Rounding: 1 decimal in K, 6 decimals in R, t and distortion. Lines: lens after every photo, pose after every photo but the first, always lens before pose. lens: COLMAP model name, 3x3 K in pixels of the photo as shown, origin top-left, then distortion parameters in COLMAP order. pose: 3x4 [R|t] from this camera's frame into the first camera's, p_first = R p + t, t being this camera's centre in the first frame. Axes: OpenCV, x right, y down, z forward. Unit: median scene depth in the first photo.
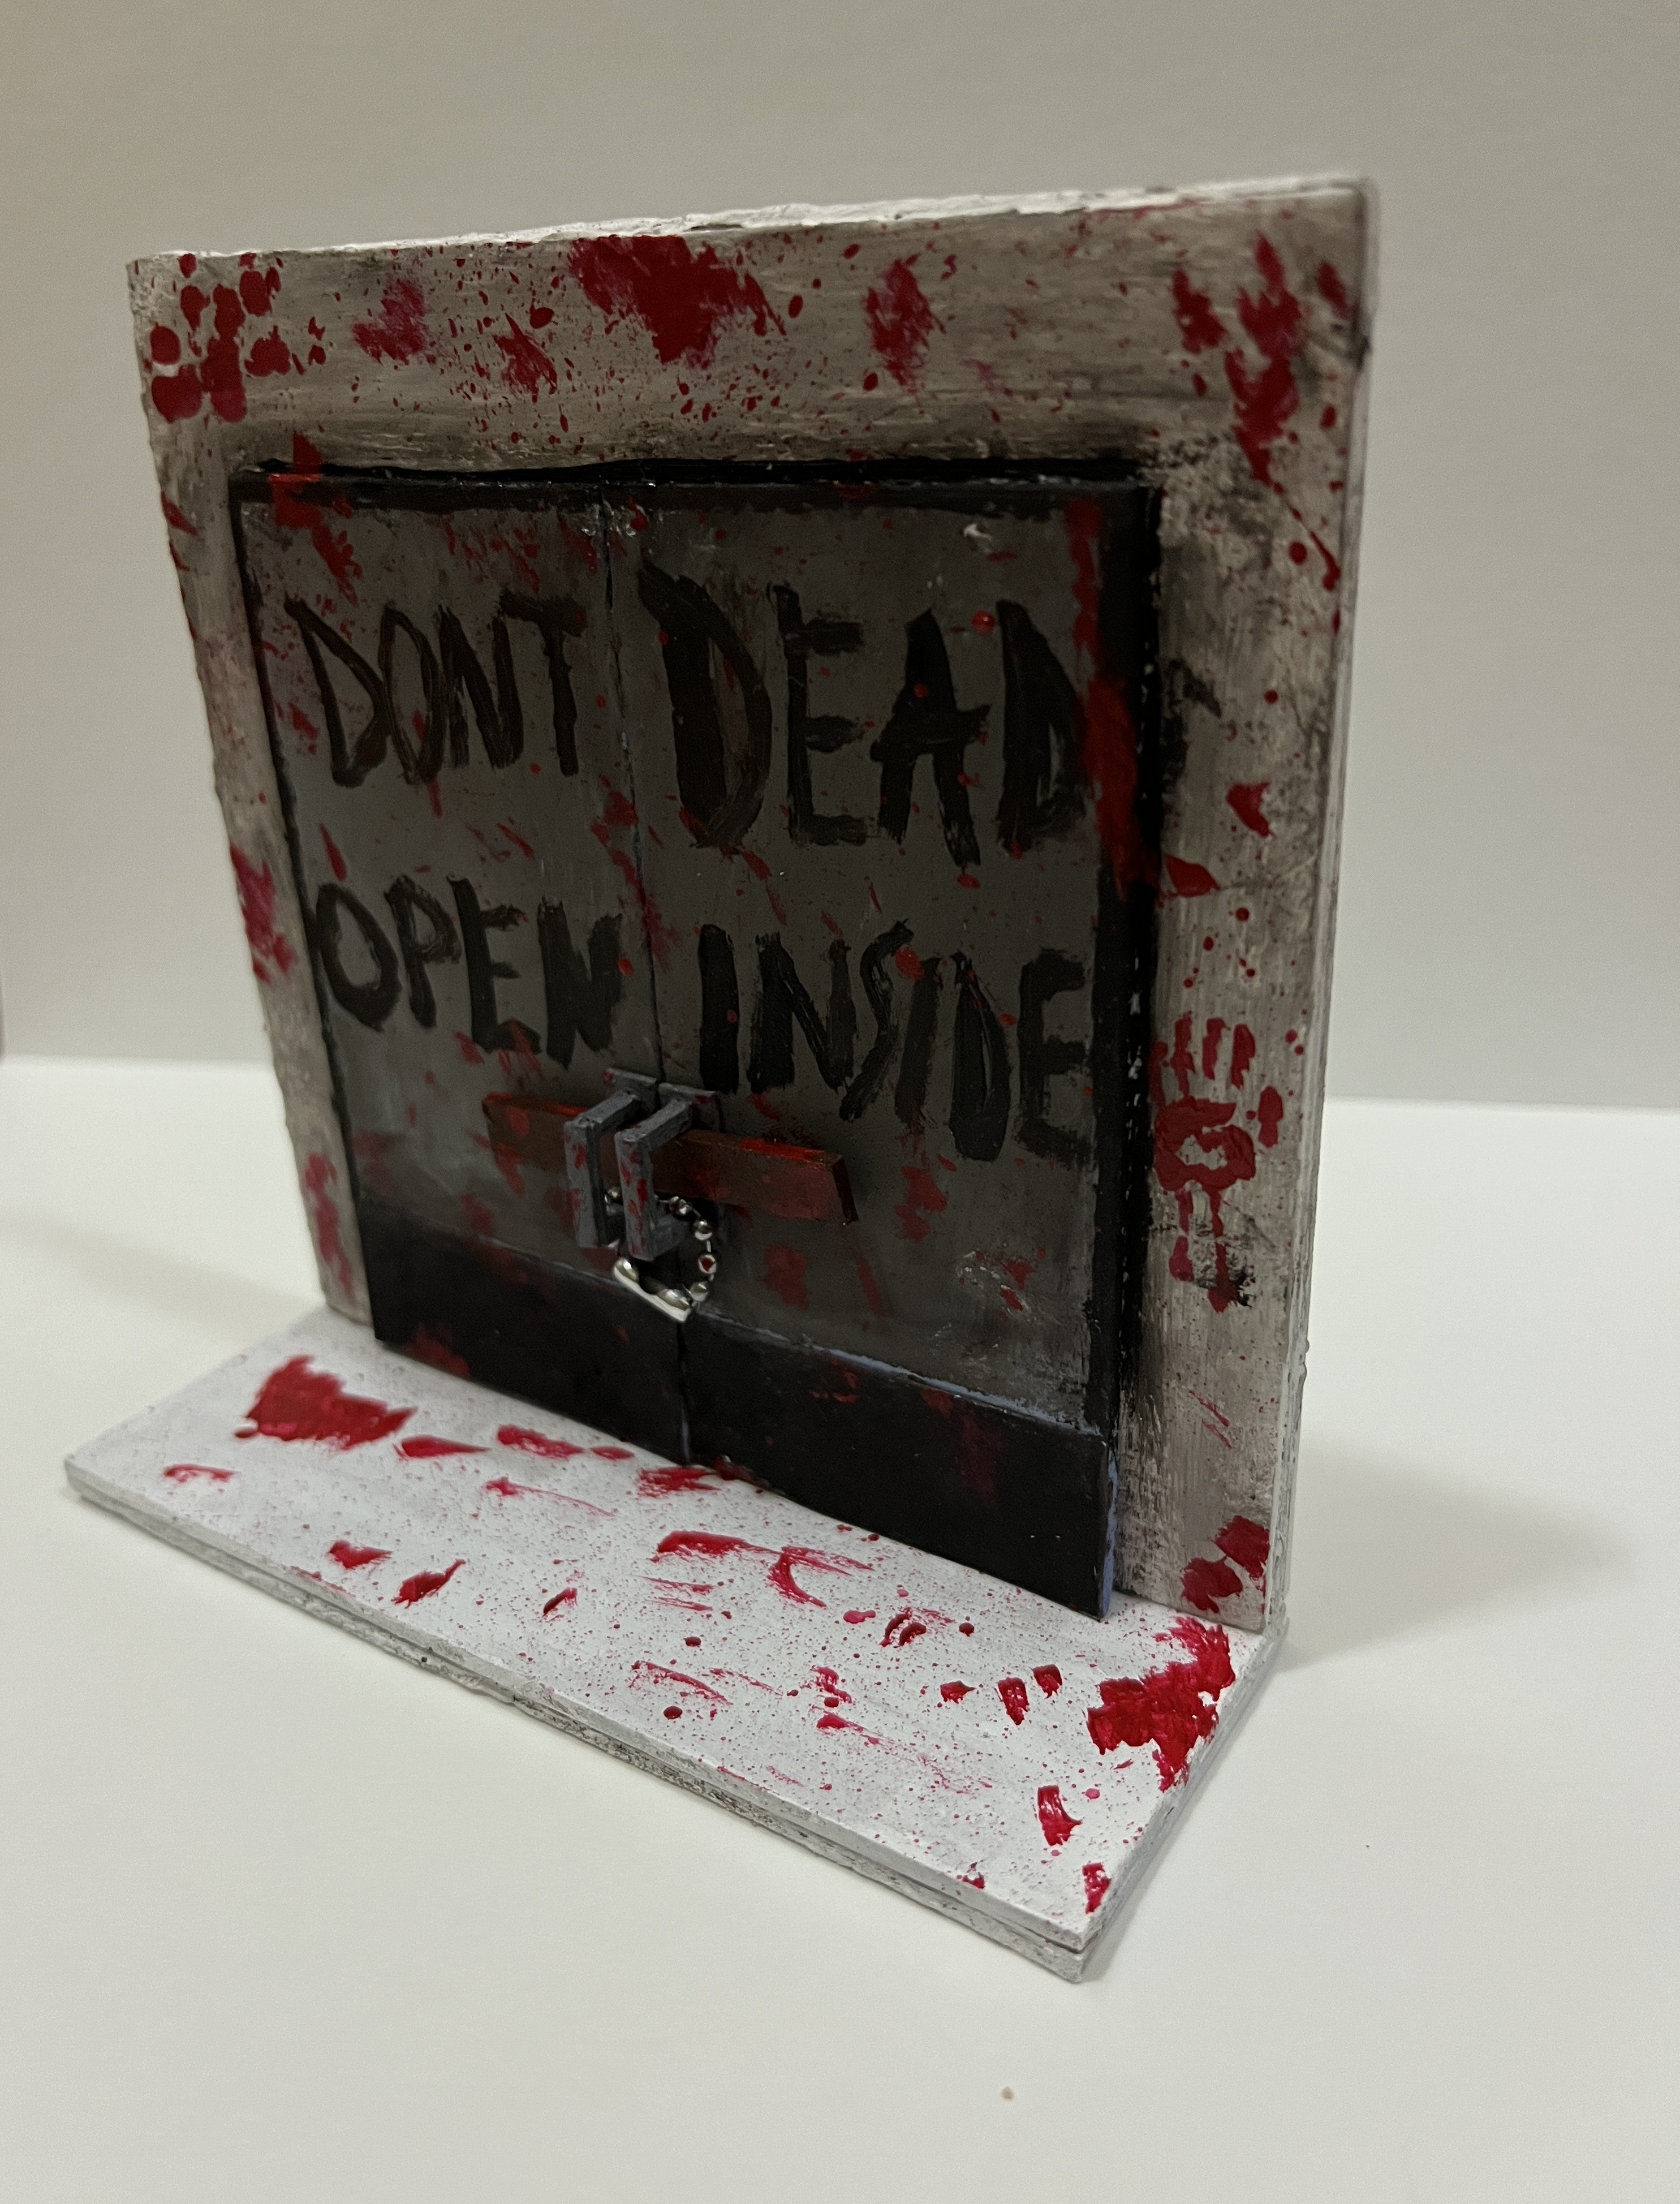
lens RADIAL K [[1835.3, 0, 833.3], [0, 1835.3, 1144.6], [0, 0, 1]] dist [-0.005266, -0.001271]
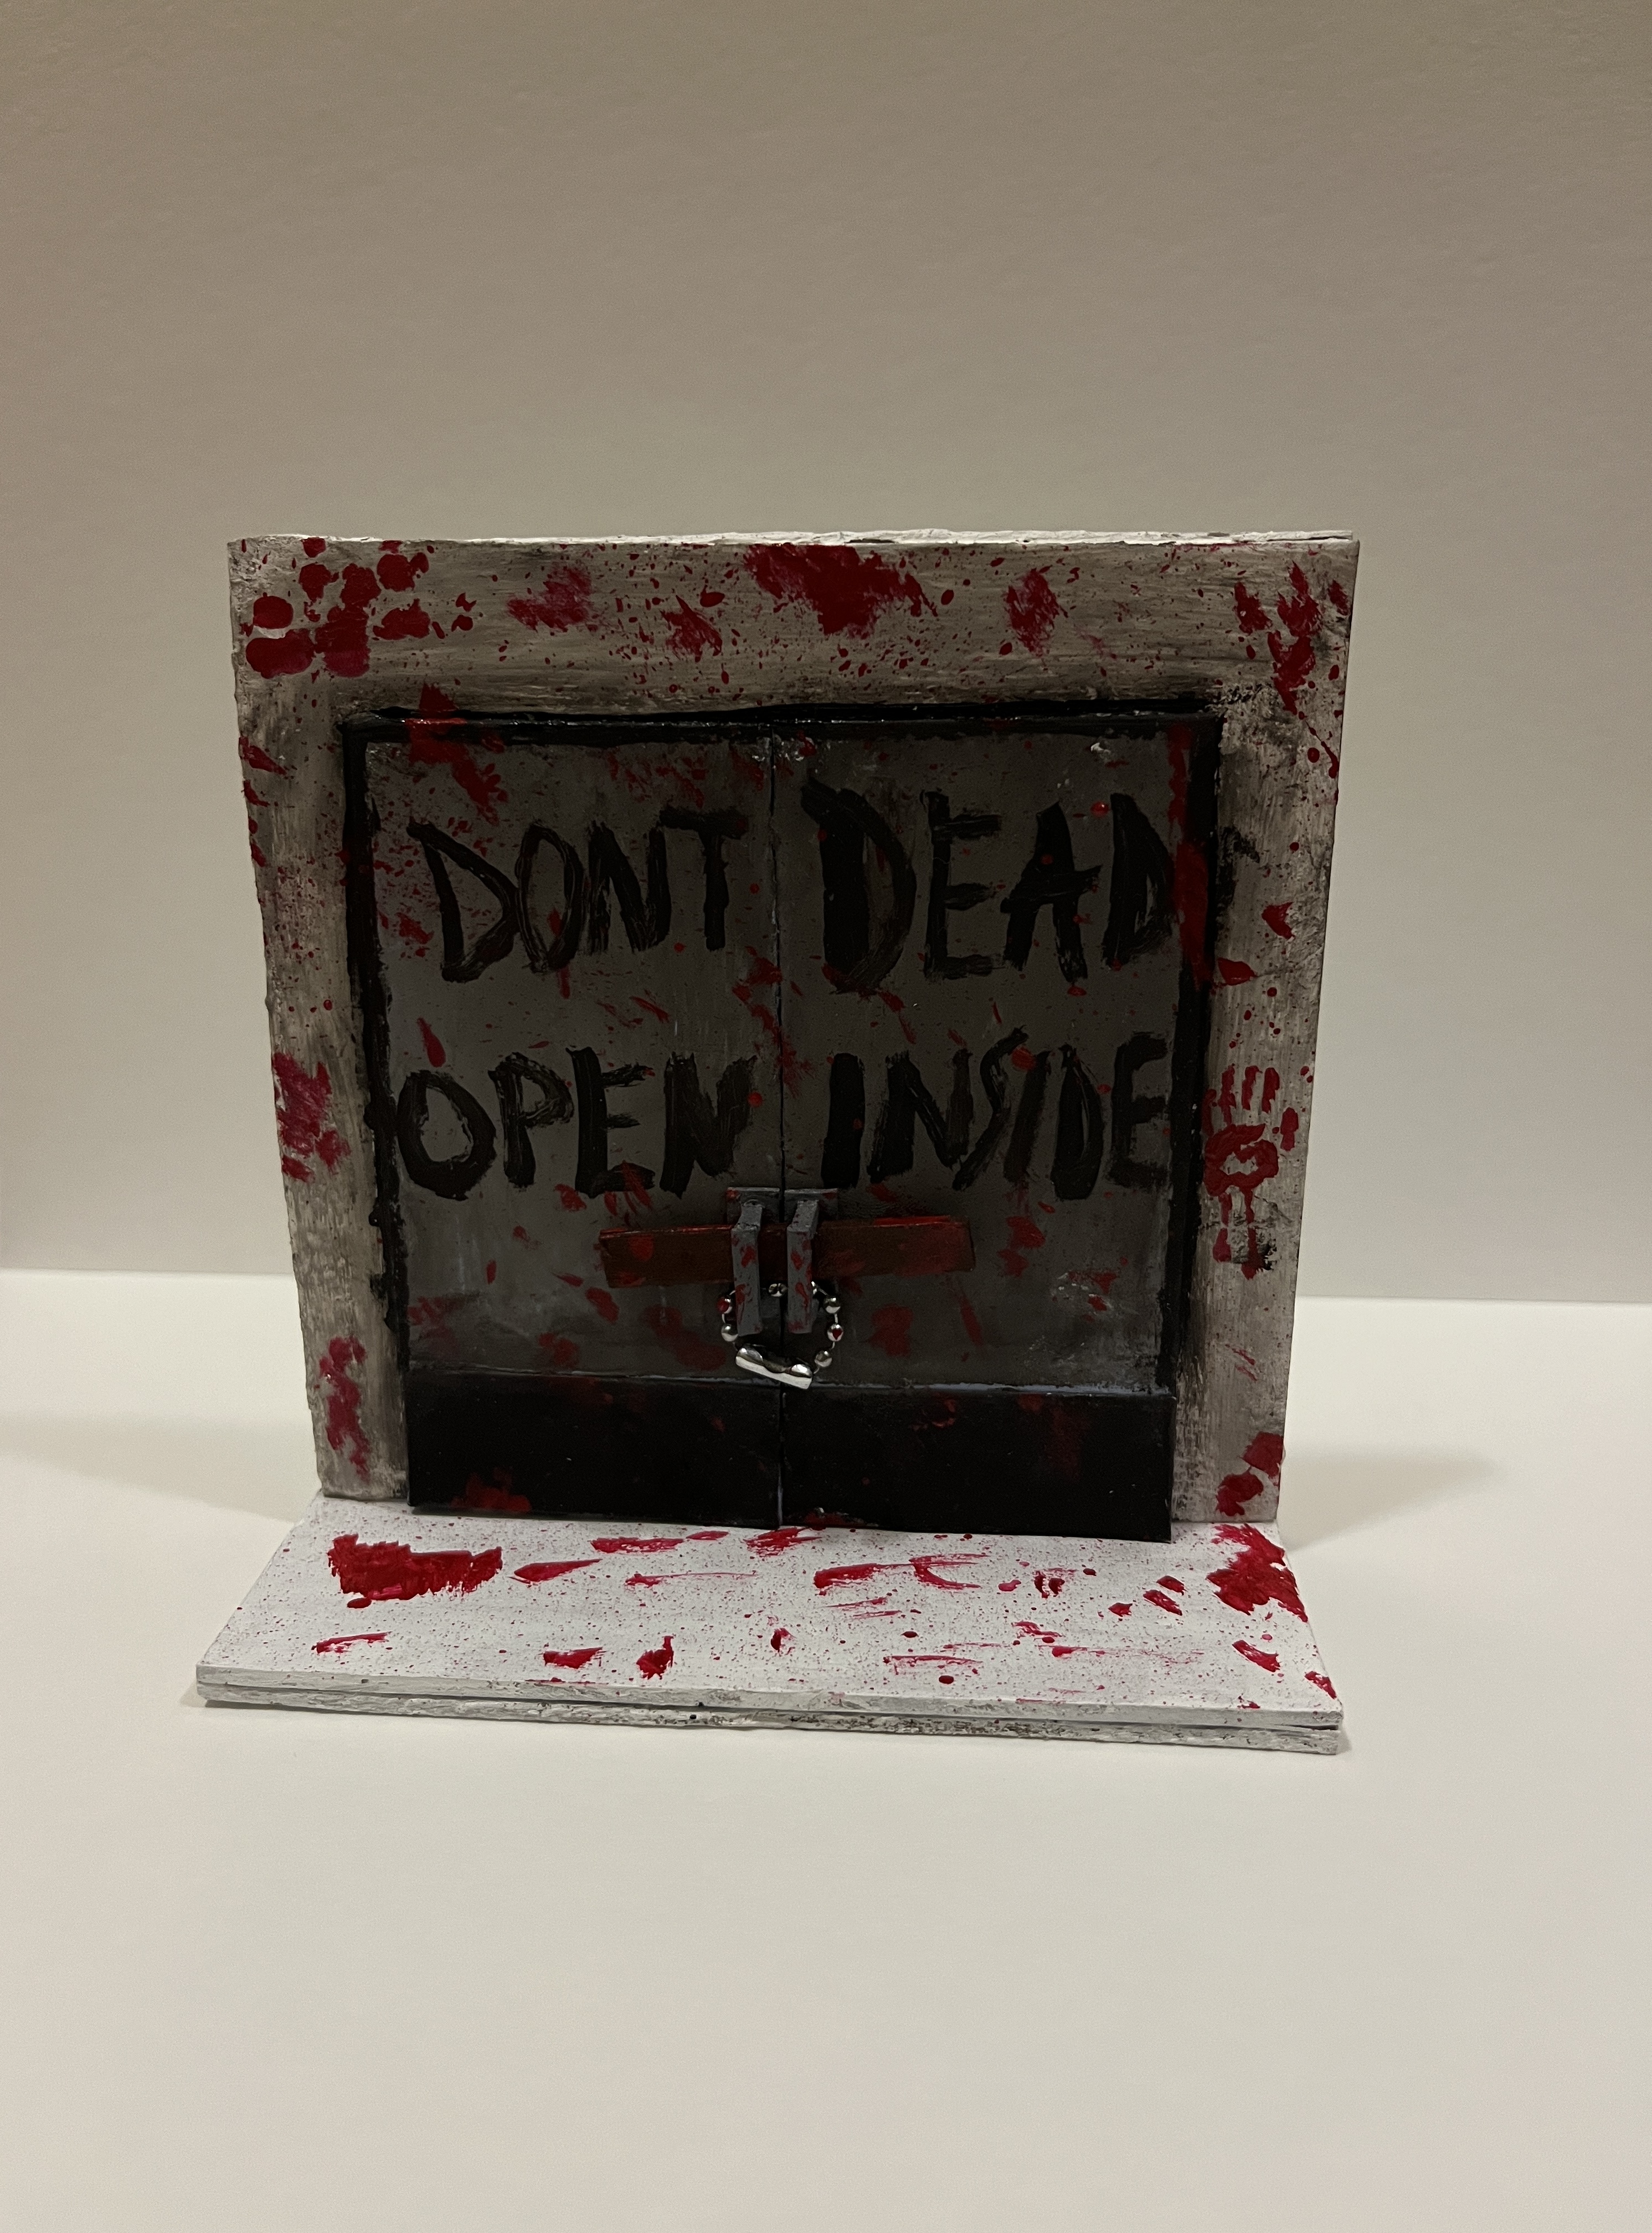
lens RADIAL K [[1782.2, 0, 826.0], [0, 1782.2, 1116.5], [0, 0, 1]] dist [0.065488, -0.282152]
pose [[0.871901, -0.105566, 0.478169, -0.686263], [0.179807, 0.977293, -0.112105, 0.061310], [-0.455476, 0.183723, 0.871084, -0.072855]]
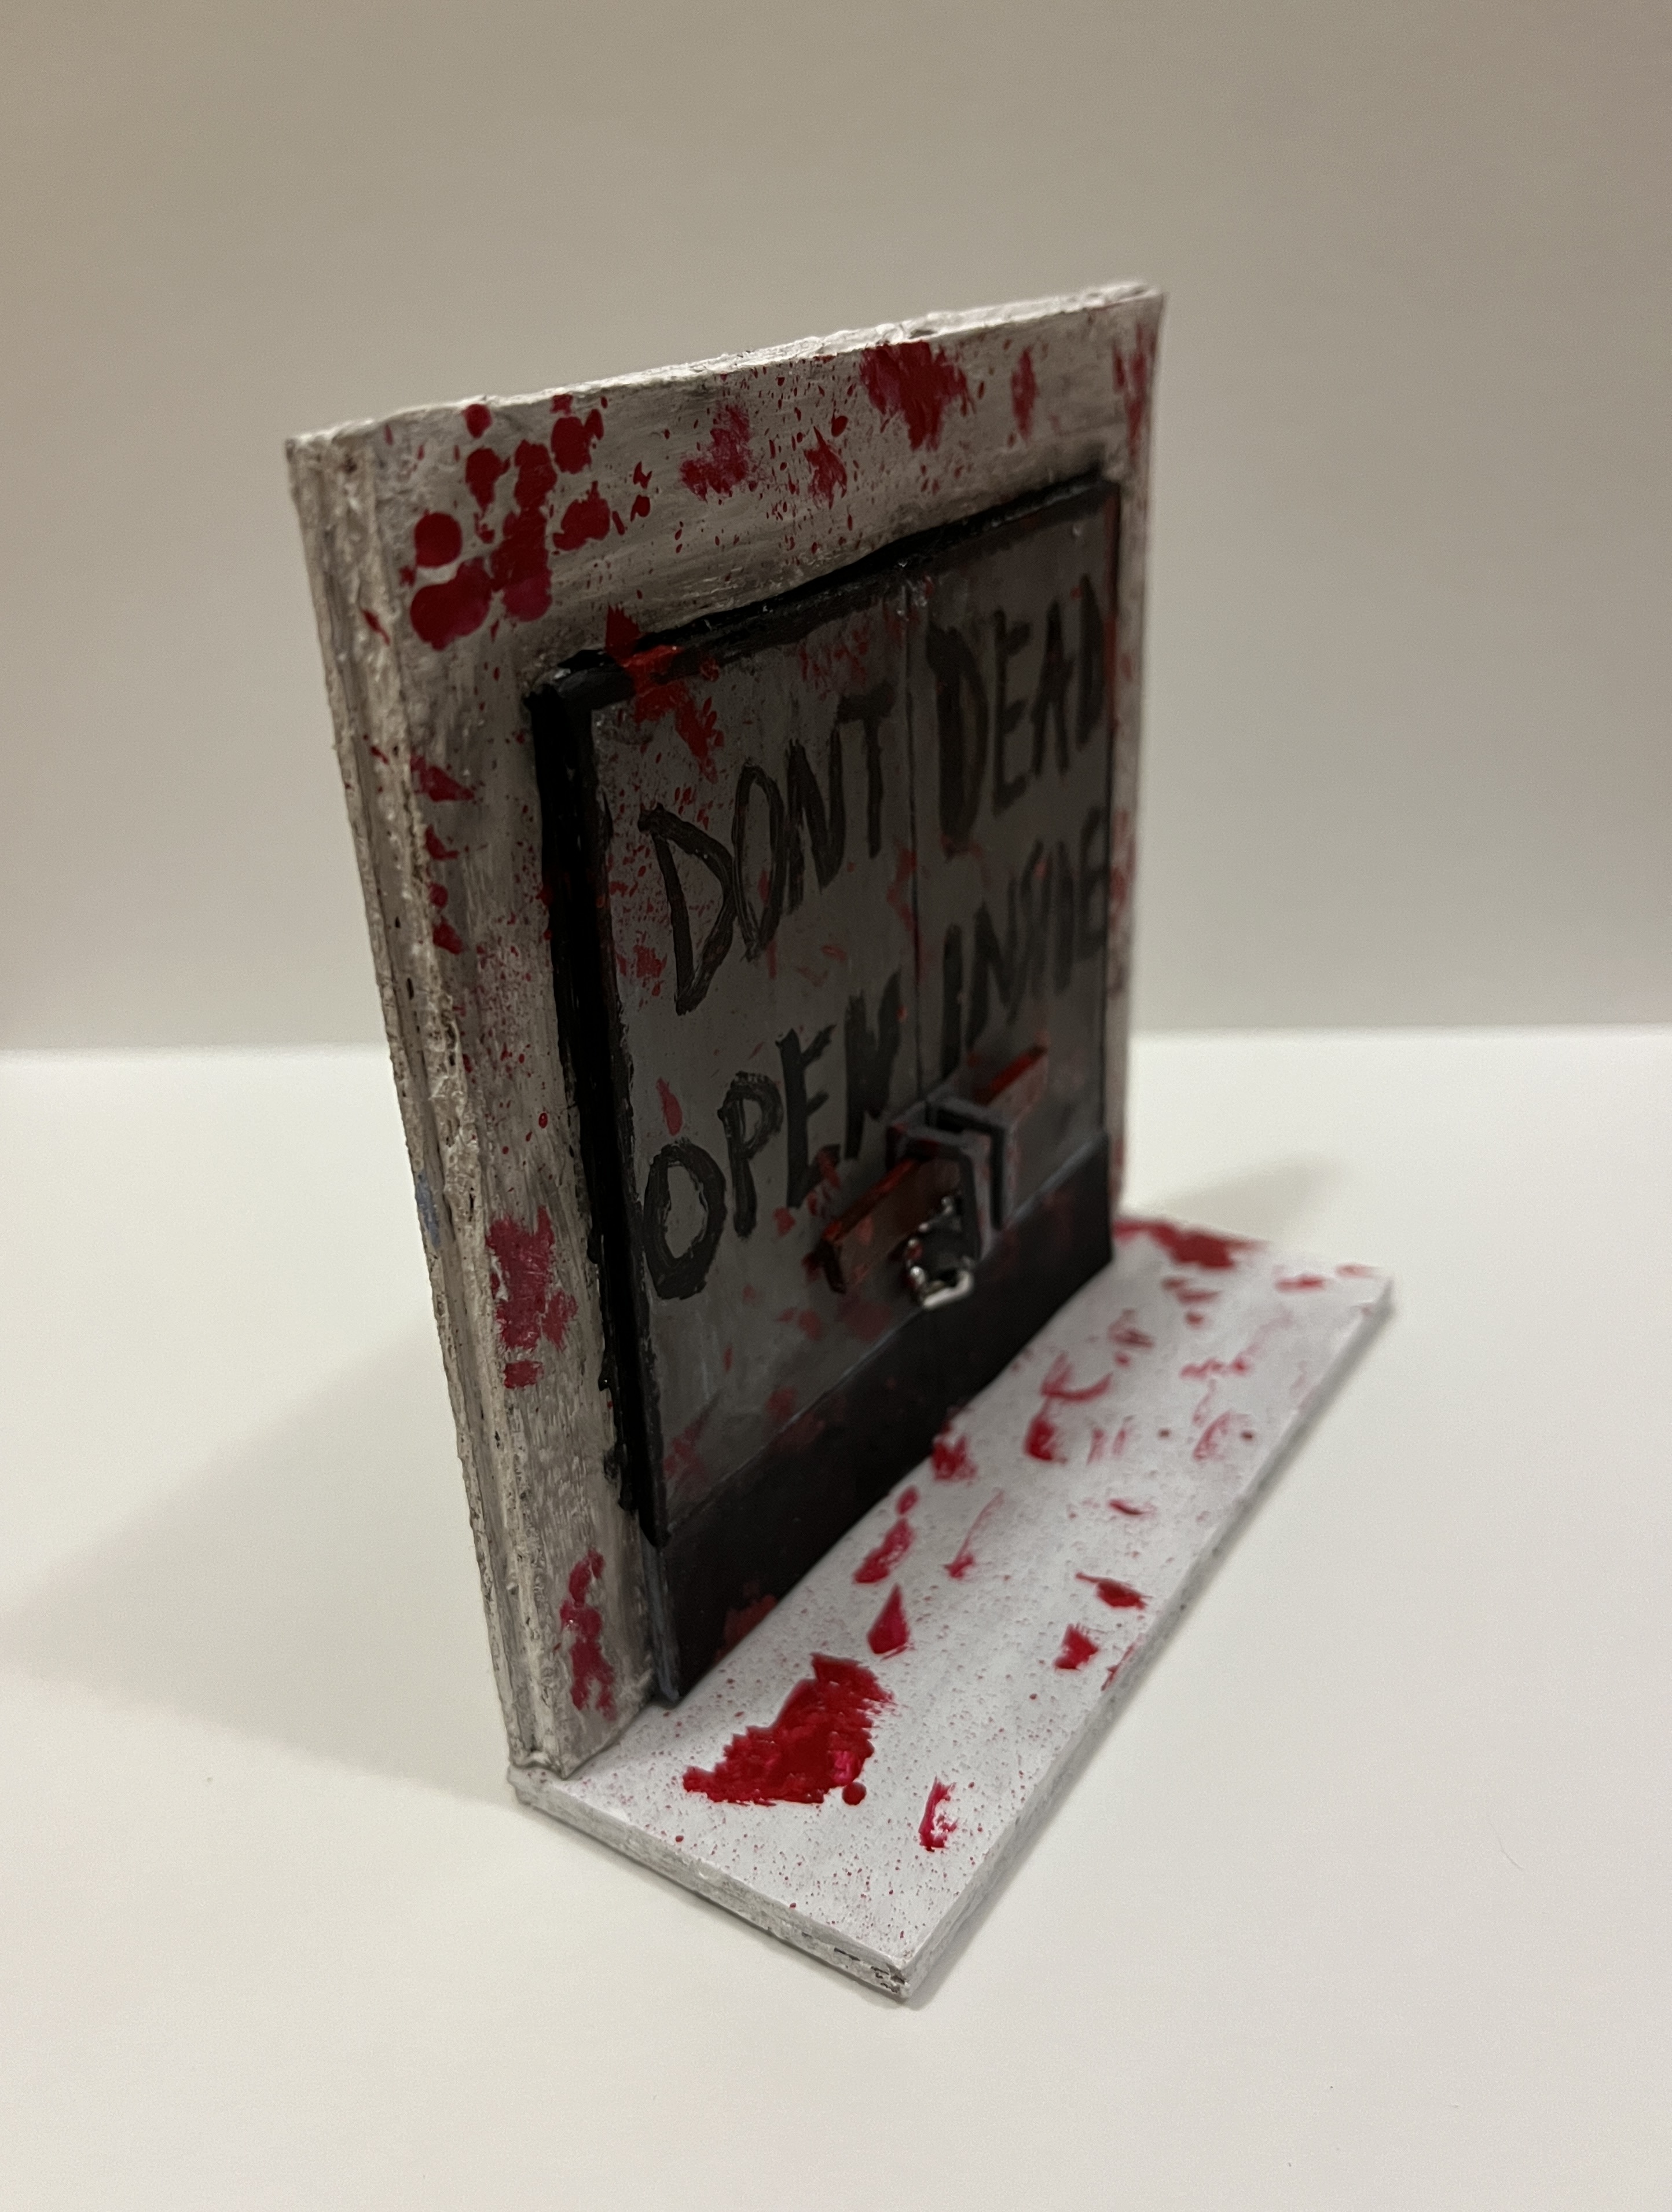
lens RADIAL K [[1867.6, 0, 836.1], [0, 1867.6, 1148.2], [0, 0, 1]] dist [0.047499, -0.255000]
pose [[-0.003866, -0.424373, 0.905479, -1.196509], [0.472785, 0.797117, 0.375605, -0.487560], [-0.881169, 0.429549, 0.197555, 0.902758]]
